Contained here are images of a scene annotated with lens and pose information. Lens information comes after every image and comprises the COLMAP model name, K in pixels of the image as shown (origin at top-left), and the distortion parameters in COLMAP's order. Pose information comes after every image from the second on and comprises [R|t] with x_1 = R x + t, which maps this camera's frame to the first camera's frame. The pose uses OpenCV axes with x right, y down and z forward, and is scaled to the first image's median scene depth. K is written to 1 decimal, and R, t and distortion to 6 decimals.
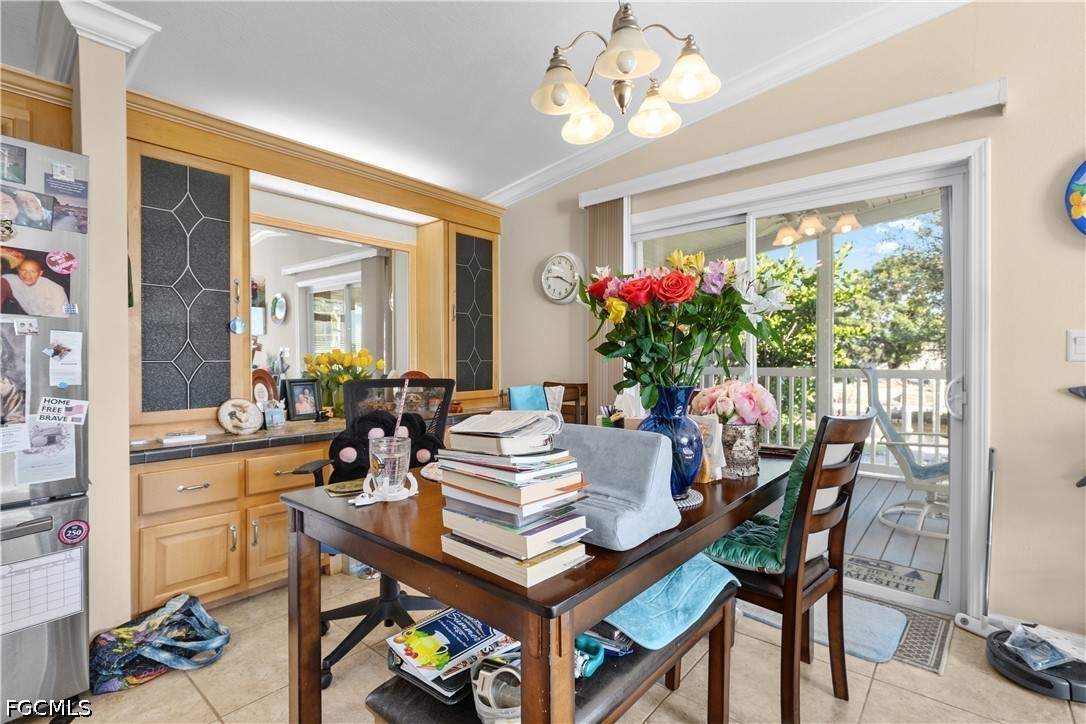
lens RADIAL K [[506.4, 0, 548.0], [0, 506.4, 360.8], [0, 0, 1]] dist [-0.003972, 0.000044]
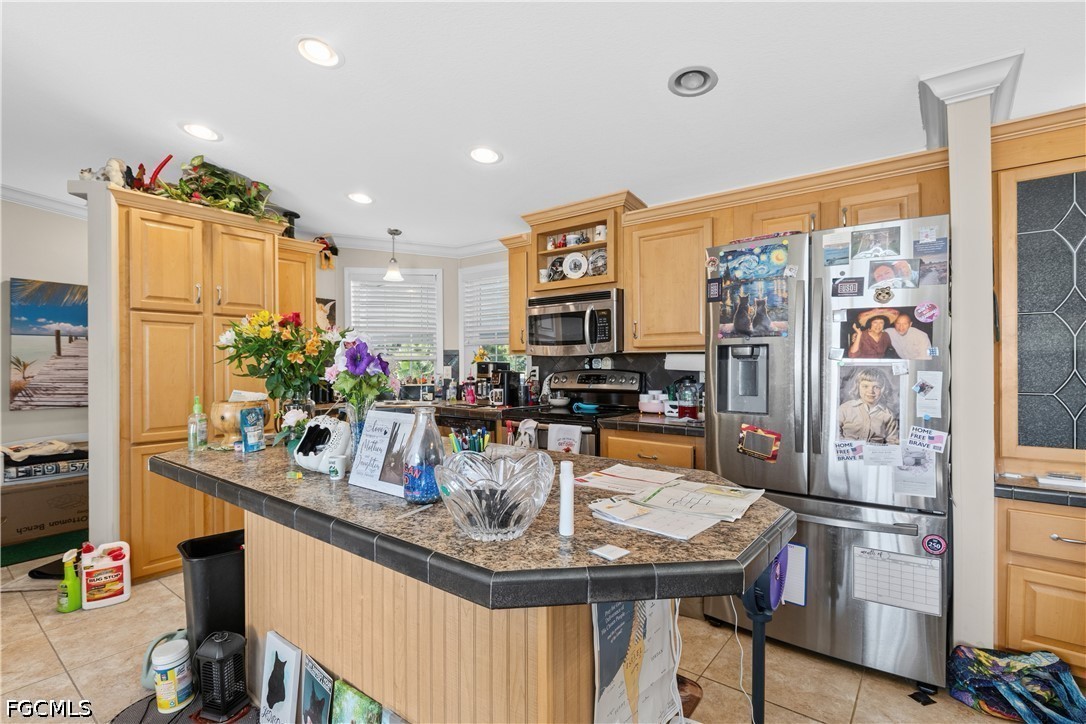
lens RADIAL K [[506.4, 0, 543.5], [0, 506.4, 369.3], [0, 0, 1]] dist [-0.003972, 0.000044]
pose [[0.033273, 0.010145, -0.999395, 0.165860], [0.004273, 0.999938, 0.010293, -0.070679], [0.999437, -0.004613, 0.033228, 0.060495]]
